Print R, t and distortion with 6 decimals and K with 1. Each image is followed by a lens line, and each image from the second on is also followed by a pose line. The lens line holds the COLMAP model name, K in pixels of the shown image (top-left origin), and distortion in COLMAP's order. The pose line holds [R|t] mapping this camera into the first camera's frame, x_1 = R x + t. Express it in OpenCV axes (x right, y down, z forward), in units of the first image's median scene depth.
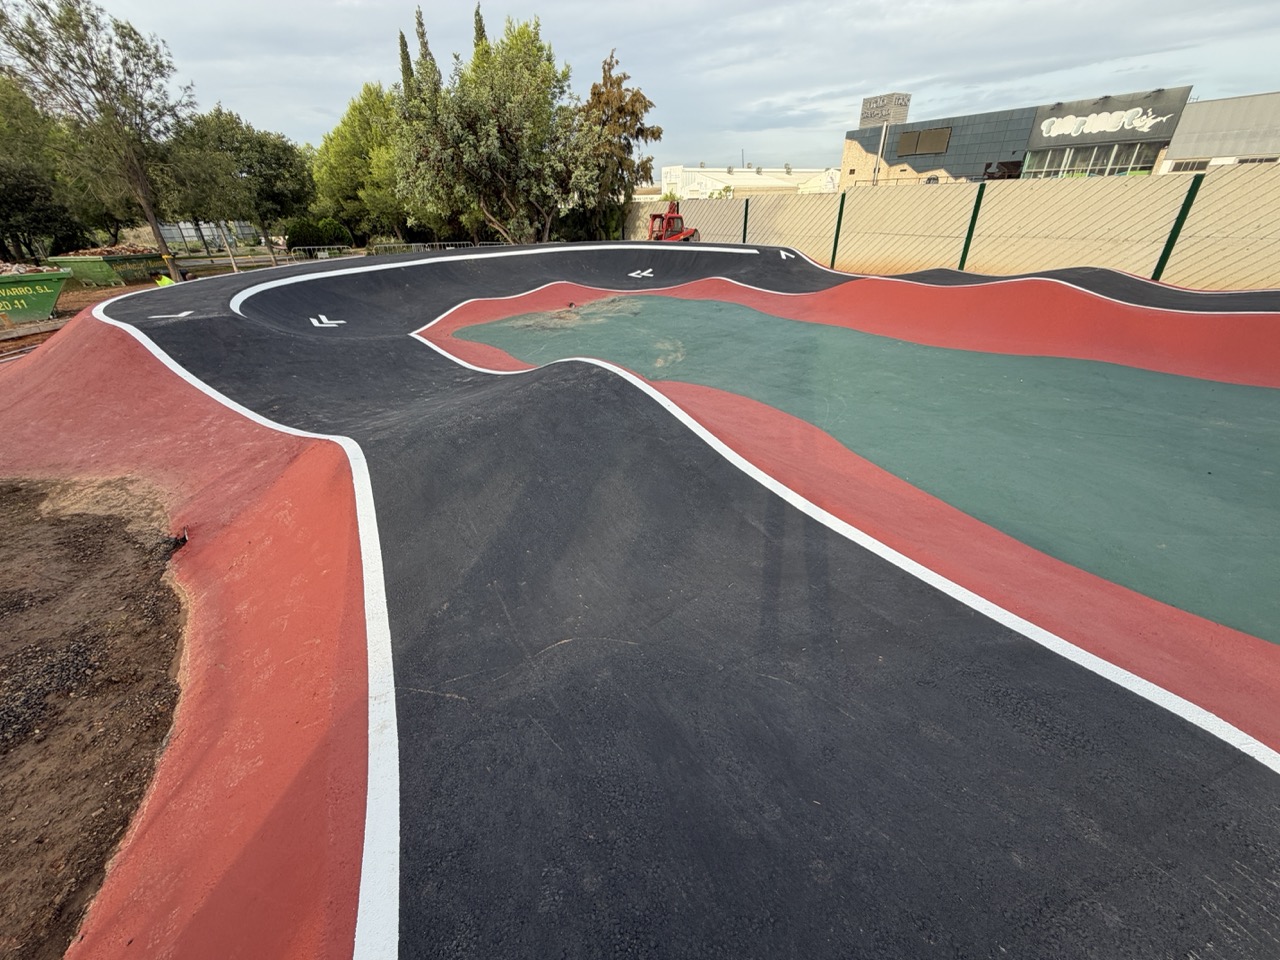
lens RADIAL K [[509.1, 0, 638.0], [0, 509.1, 482.3], [0, 0, 1]] dist [0.000192, -0.000036]
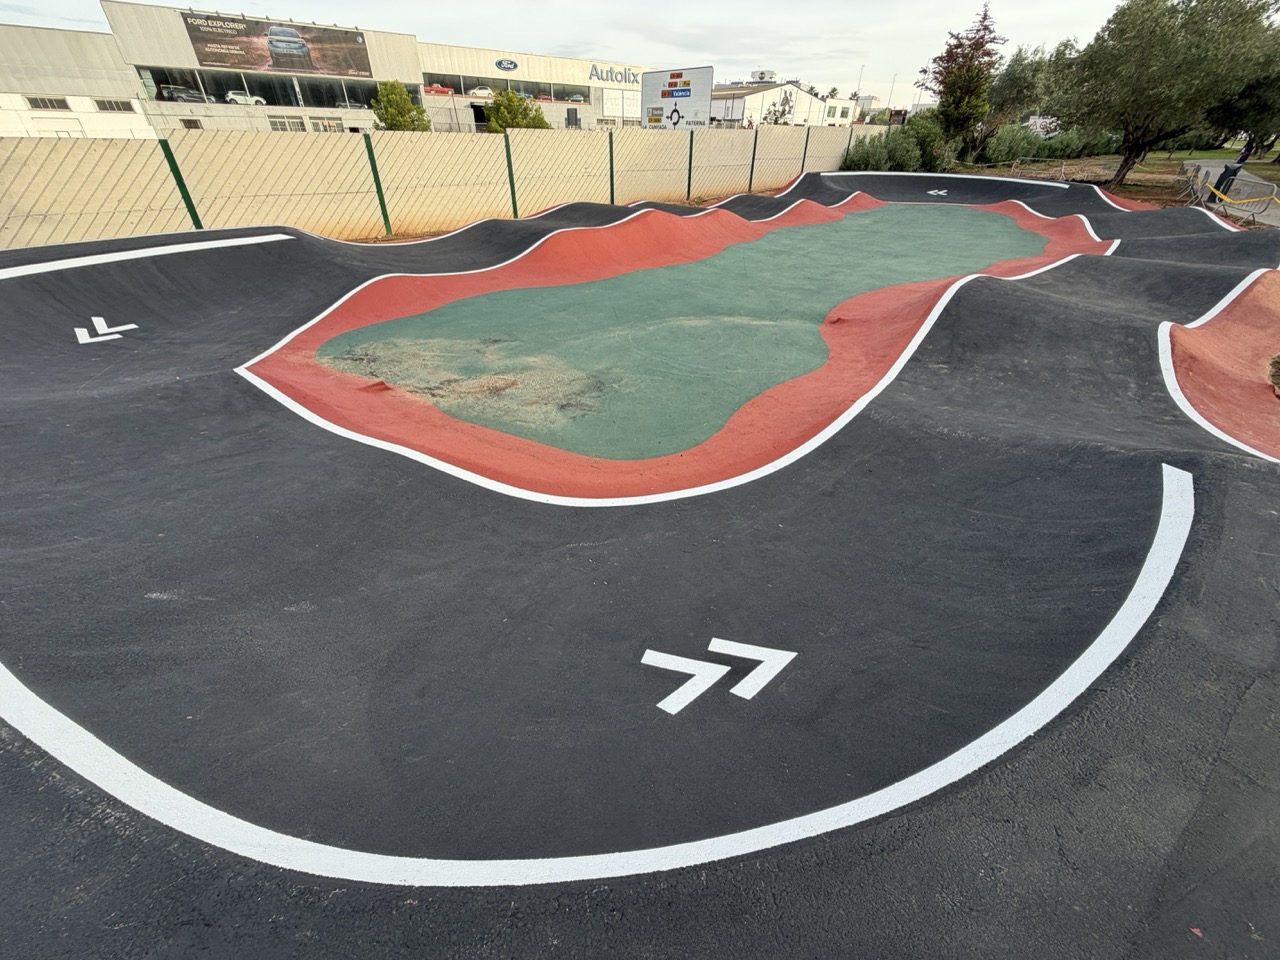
lens RADIAL K [[509.1, 0, 638.0], [0, 509.1, 480.0], [0, 0, 1]] dist [0.000192, -0.000036]
pose [[-0.124104, -0.541681, 0.831372, -0.371819], [0.469966, 0.705828, 0.530037, -0.260594], [-0.873917, 0.456496, 0.166976, 0.455754]]
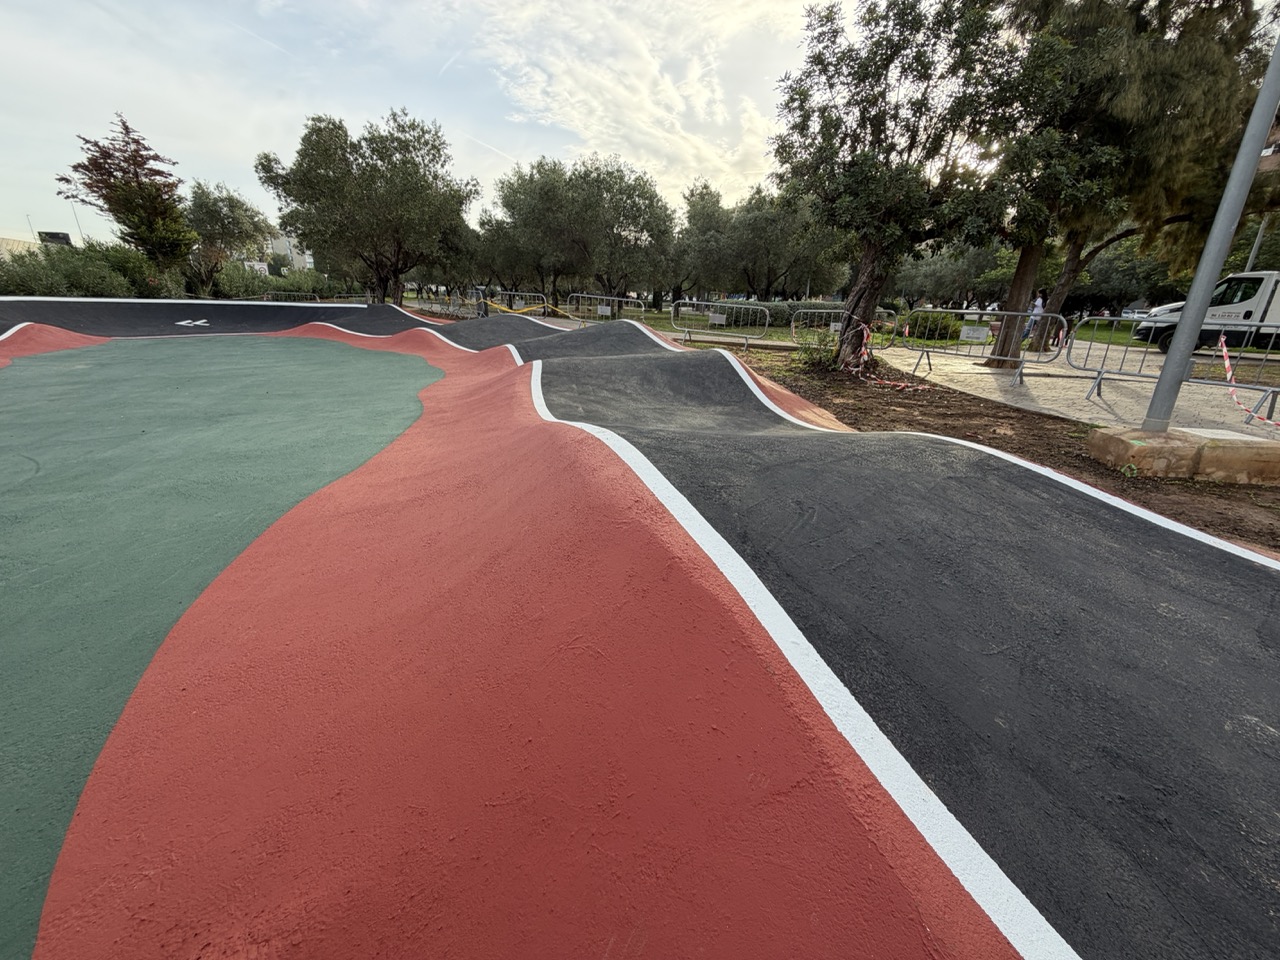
lens RADIAL K [[509.1, 0, 637.1], [0, 509.1, 478.7], [0, 0, 1]] dist [0.000192, -0.000036]
pose [[-0.969516, -0.080470, 0.231439, -0.044304], [0.115944, 0.681442, 0.722630, -0.127752], [-0.215862, 0.727435, -0.651339, 0.314279]]
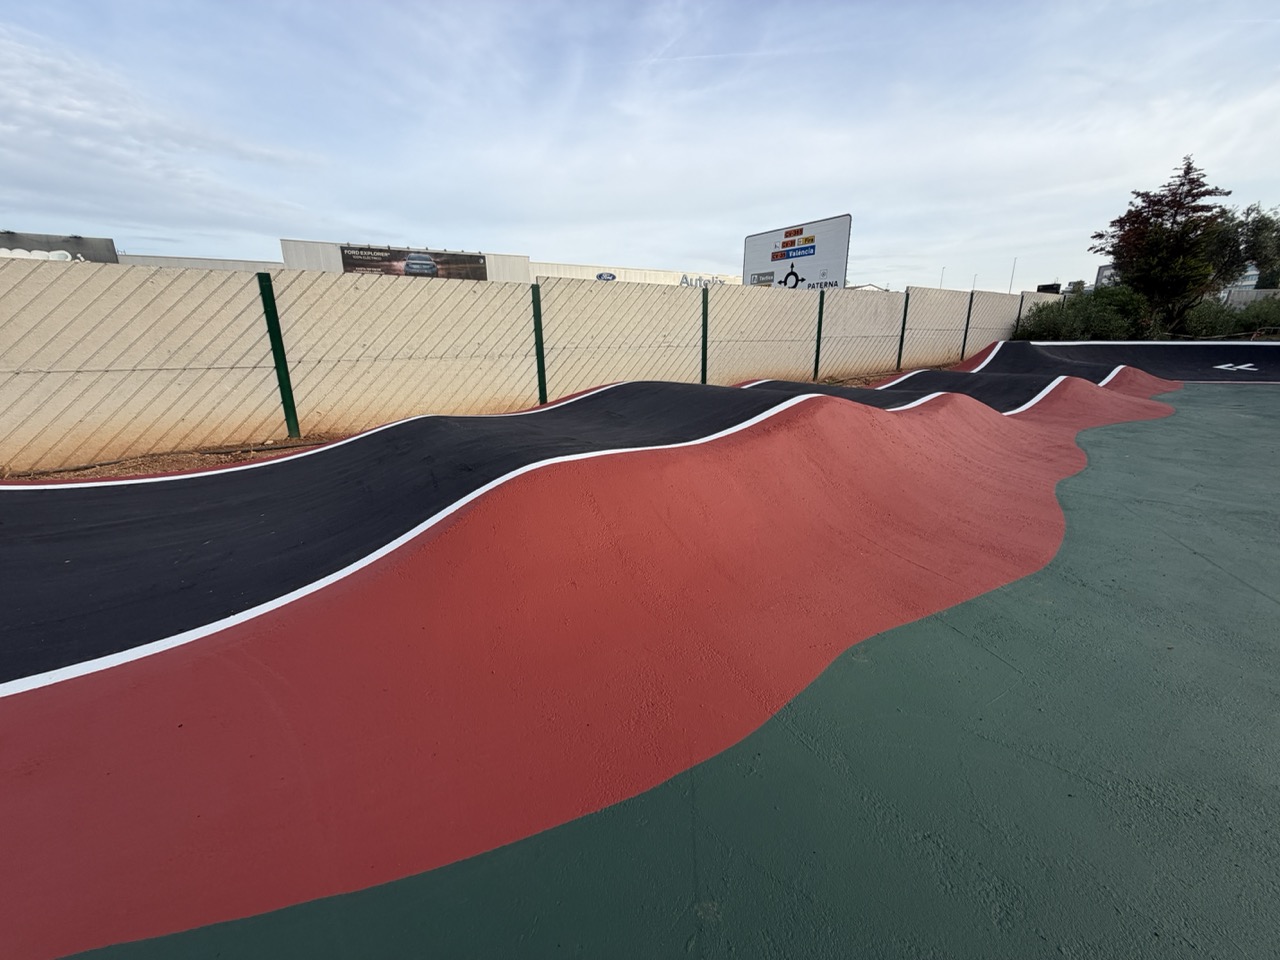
lens RADIAL K [[509.1, 0, 637.6], [0, 509.1, 479.8], [0, 0, 1]] dist [0.000192, -0.000036]
pose [[0.031413, -0.255491, 0.966301, 0.077460], [0.488728, 0.847248, 0.208126, -0.214058], [-0.871871, 0.465720, 0.151480, 0.450242]]
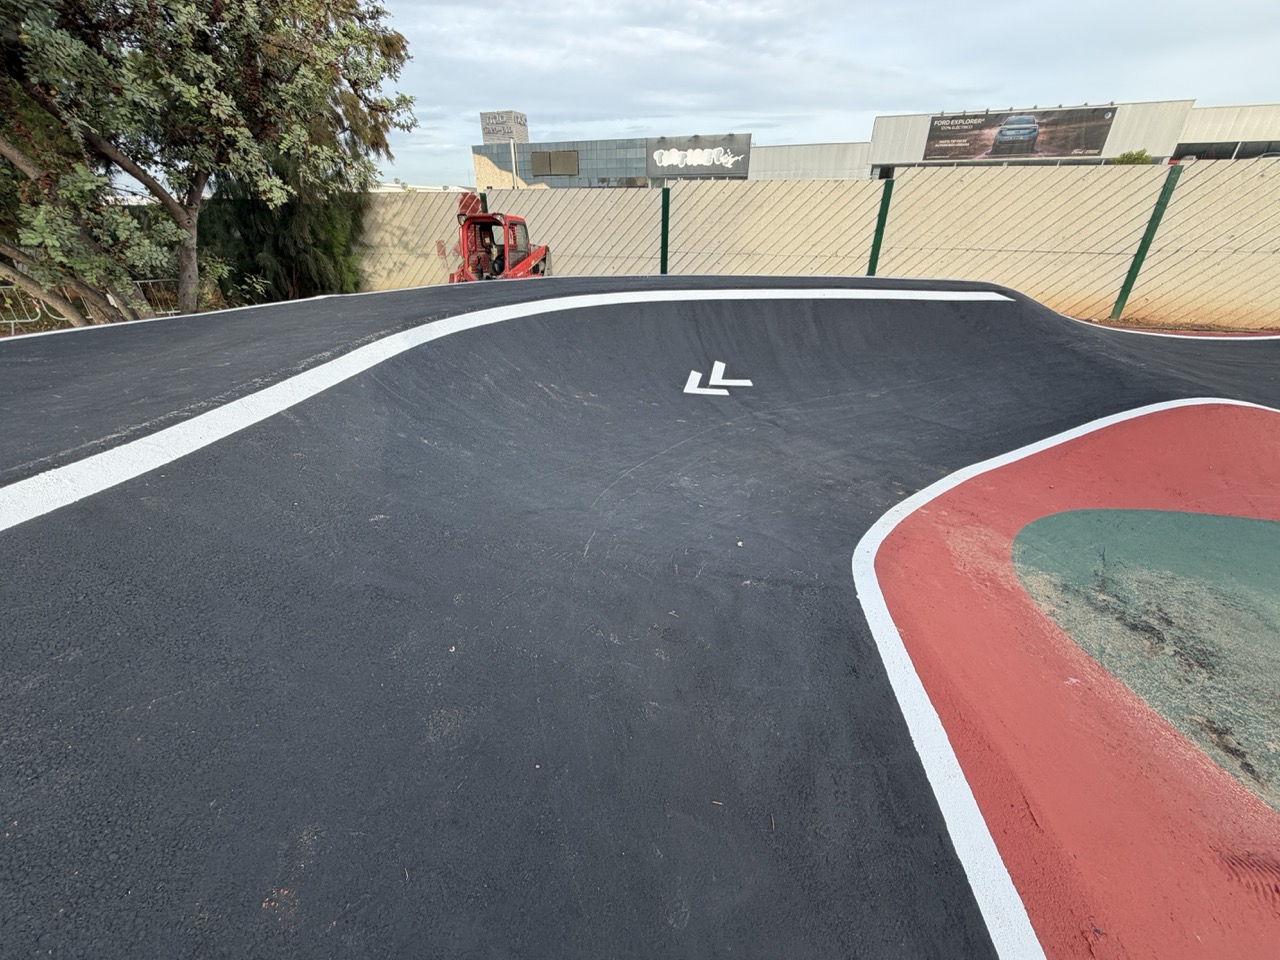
lens RADIAL K [[509.1, 0, 637.7], [0, 509.1, 481.5], [0, 0, 1]] dist [0.000192, -0.000036]
pose [[0.783586, -0.265718, 0.561594, -0.175457], [0.284344, 0.957079, 0.056100, -0.296081], [-0.552396, 0.115727, 0.825509, 0.598825]]
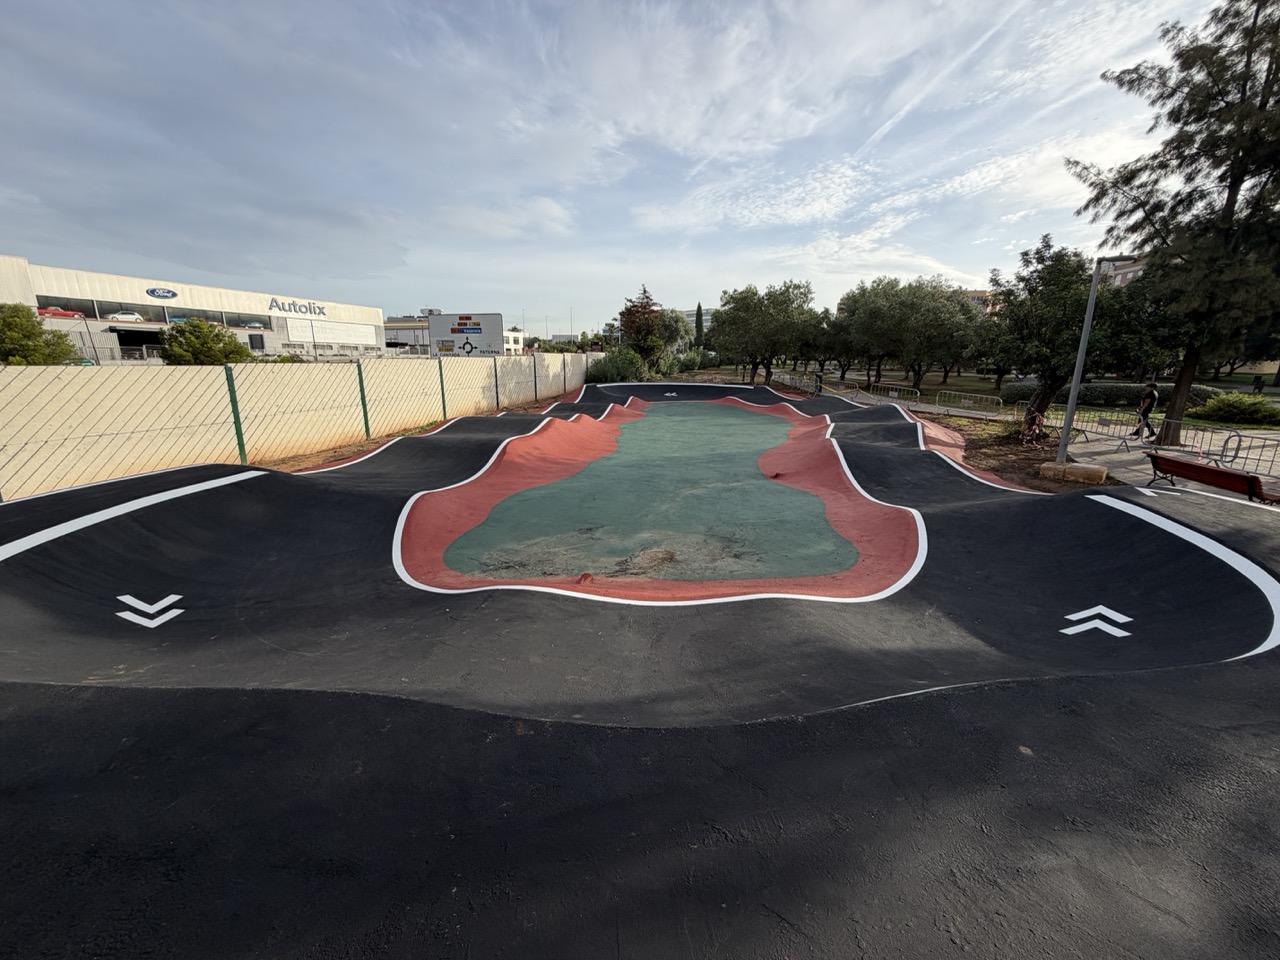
lens RADIAL K [[509.1, 0, 637.7], [0, 509.1, 479.8], [0, 0, 1]] dist [0.000192, -0.000036]
pose [[-0.645466, -0.162551, 0.746292, -0.323251], [0.373265, 0.785332, 0.493890, -0.402275], [-0.666369, 0.597353, -0.446230, 0.691550]]
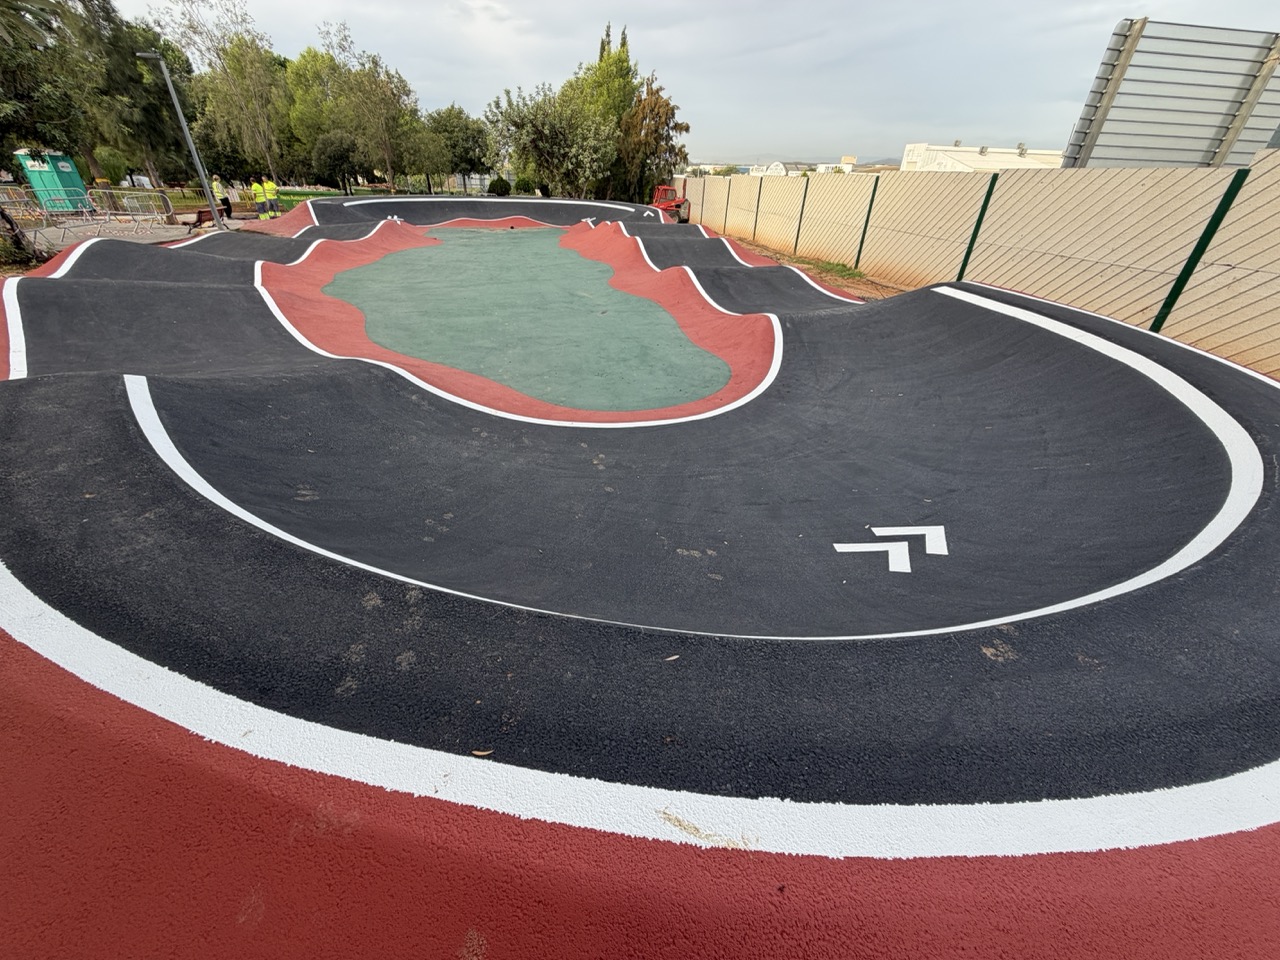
lens RADIAL K [[509.1, 0, 641.9], [0, 509.1, 481.7], [0, 0, 1]] dist [0.000192, -0.000036]
pose [[0.896356, 0.270305, -0.351397, 0.763552], [-0.255066, 0.962732, 0.089931, 0.172323], [0.362611, 0.009019, 0.931897, -0.375794]]
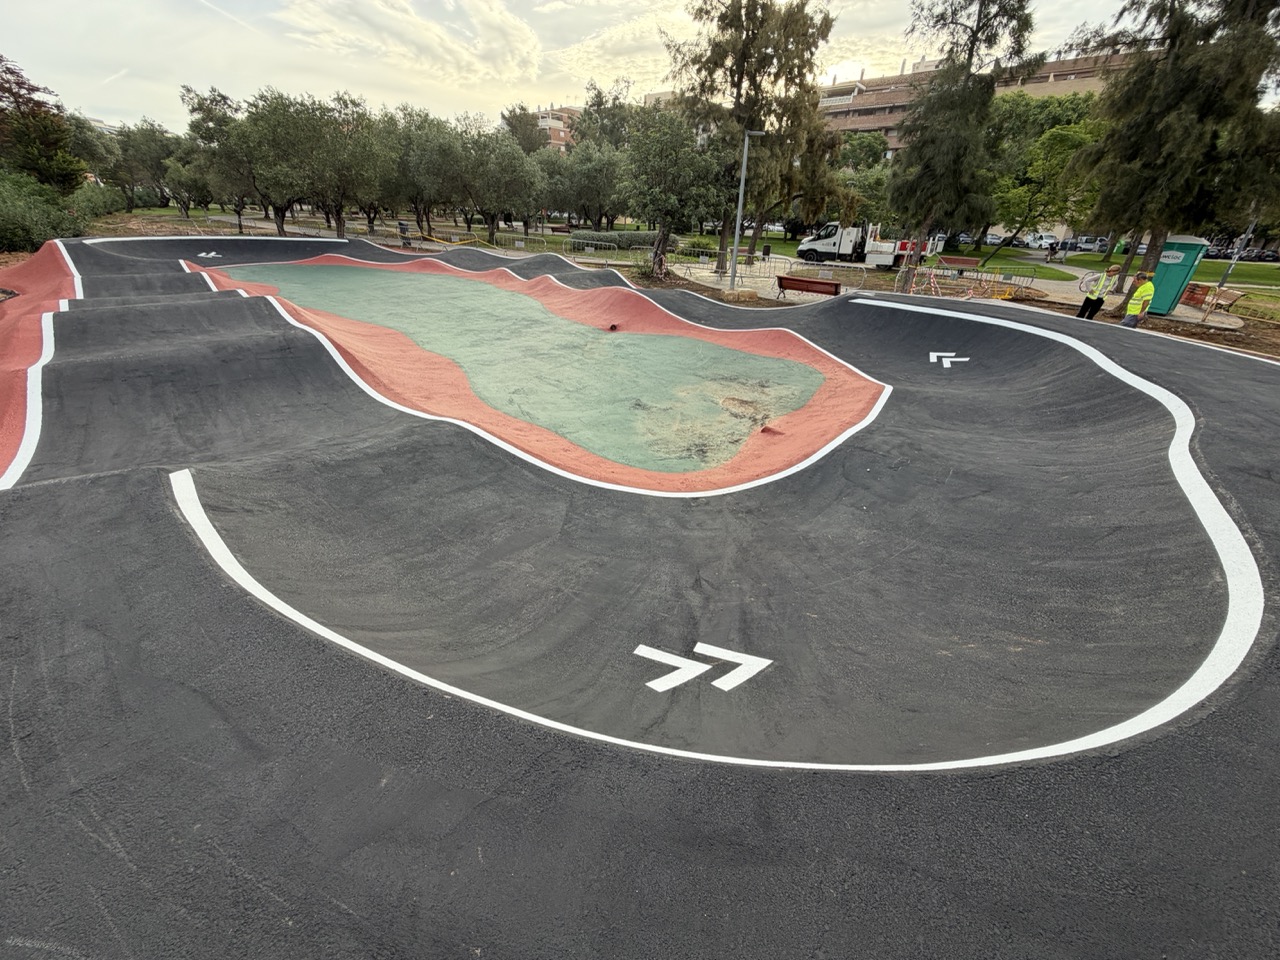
lens RADIAL K [[509.1, 0, 637.9], [0, 509.1, 478.3], [0, 0, 1]] dist [0.000192, -0.000036]
pose [[-0.995220, 0.035021, -0.091164, 0.034009], [-0.056077, 0.559323, 0.827051, -0.462653], [0.079955, 0.828210, -0.554685, 0.810457]]
